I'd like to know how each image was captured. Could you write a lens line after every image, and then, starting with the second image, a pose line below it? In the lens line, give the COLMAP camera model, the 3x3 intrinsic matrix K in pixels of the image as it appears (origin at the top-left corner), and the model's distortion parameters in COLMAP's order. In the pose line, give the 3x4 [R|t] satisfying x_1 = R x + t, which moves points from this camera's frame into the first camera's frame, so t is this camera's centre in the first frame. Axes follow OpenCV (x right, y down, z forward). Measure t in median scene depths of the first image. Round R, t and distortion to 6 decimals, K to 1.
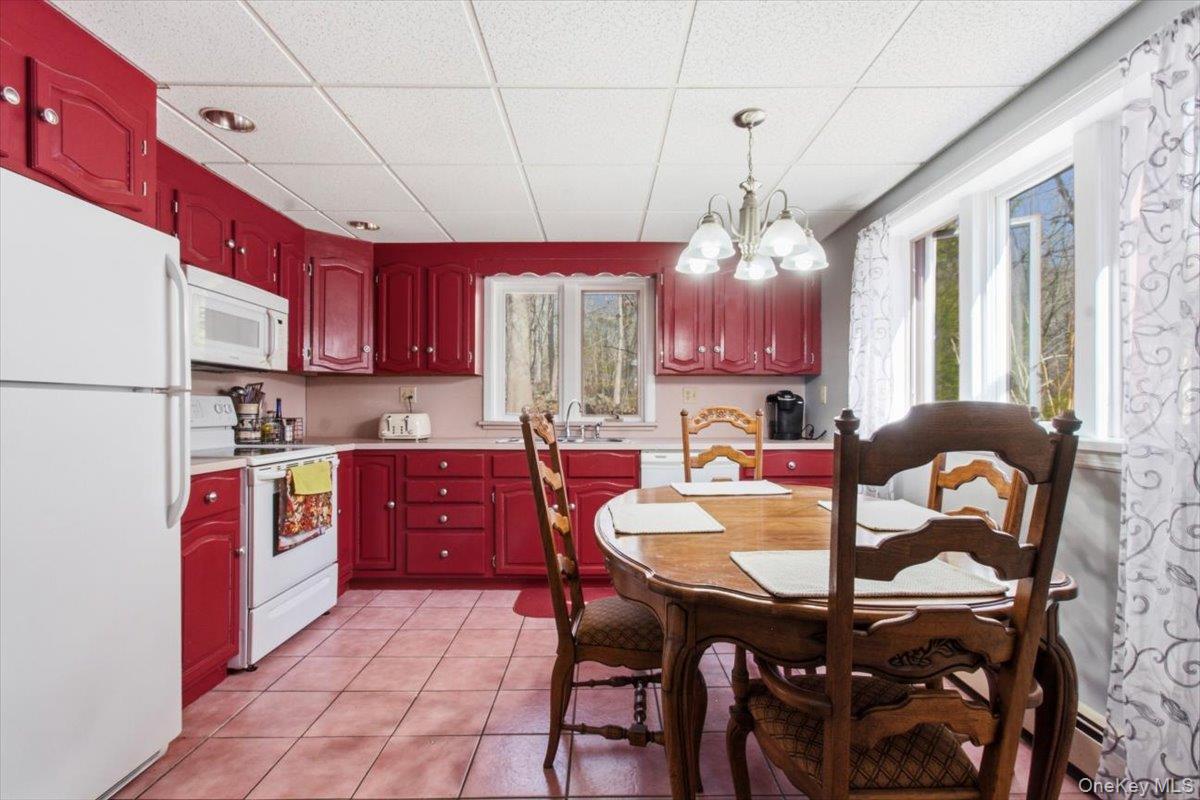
lens RADIAL K [[560.3, 0, 595.0], [0, 560.3, 406.7], [0, 0, 1]] dist [-0.015723, 0.003872]
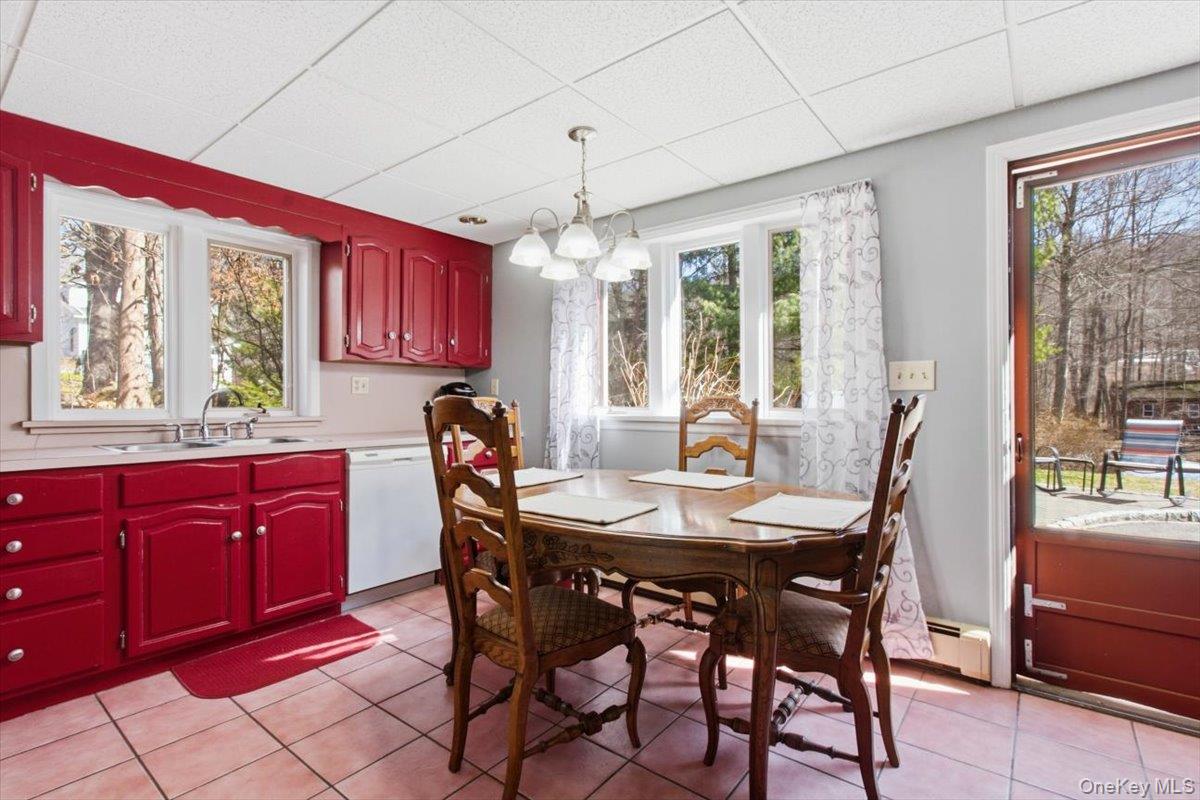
lens RADIAL K [[560.3, 0, 598.2], [0, 560.3, 399.9], [0, 0, 1]] dist [-0.015723, 0.003872]
pose [[0.611055, -0.000610, 0.791588, -0.350418], [-0.003313, 0.999989, 0.003327, -0.000327], [-0.791581, -0.004656, 0.611046, 0.188460]]
